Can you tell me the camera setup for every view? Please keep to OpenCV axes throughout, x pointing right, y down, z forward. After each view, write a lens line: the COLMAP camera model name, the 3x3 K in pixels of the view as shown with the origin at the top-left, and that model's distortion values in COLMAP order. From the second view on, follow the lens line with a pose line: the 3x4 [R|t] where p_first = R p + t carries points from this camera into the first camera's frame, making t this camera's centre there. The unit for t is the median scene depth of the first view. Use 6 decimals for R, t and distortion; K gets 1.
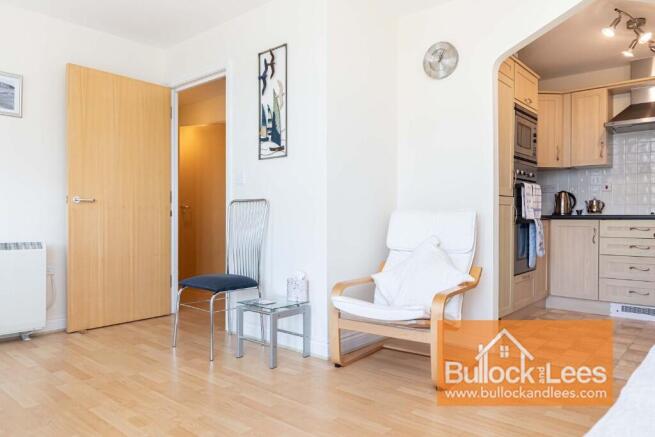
lens RADIAL K [[451.9, 0, 330.9], [0, 451.9, 218.0], [0, 0, 1]] dist [-0.002557, 0.003951]
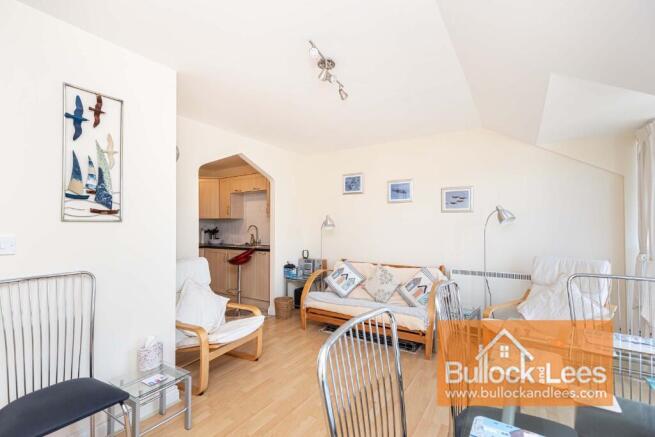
lens RADIAL K [[296.3, 0, 327.1], [0, 296.3, 221.9], [0, 0, 1]] dist [0.017817, 0.000481]
pose [[-0.135850, 0.008576, 0.990692, -0.555455], [0.015143, 0.999864, -0.006579, -0.091851], [-0.990614, 0.014108, -0.135962, 0.488703]]
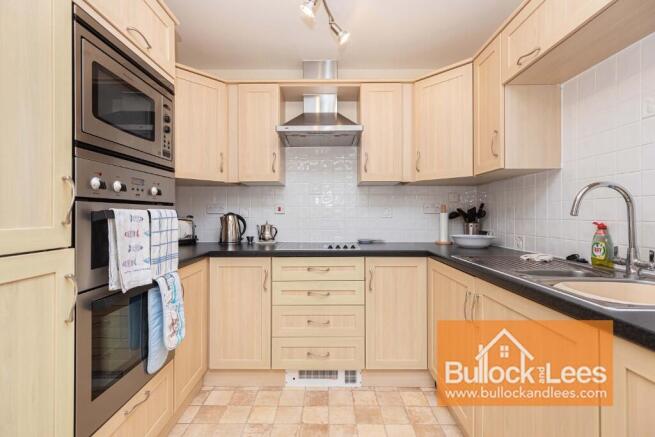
lens RADIAL K [[296.3, 0, 330.8], [0, 296.3, 215.2], [0, 0, 1]] dist [0.017817, 0.000481]
pose [[0.747243, -0.006479, 0.664519, 0.354640], [0.007046, 0.999974, 0.001825, -0.064447], [-0.664513, 0.003318, 0.747269, 0.590009]]
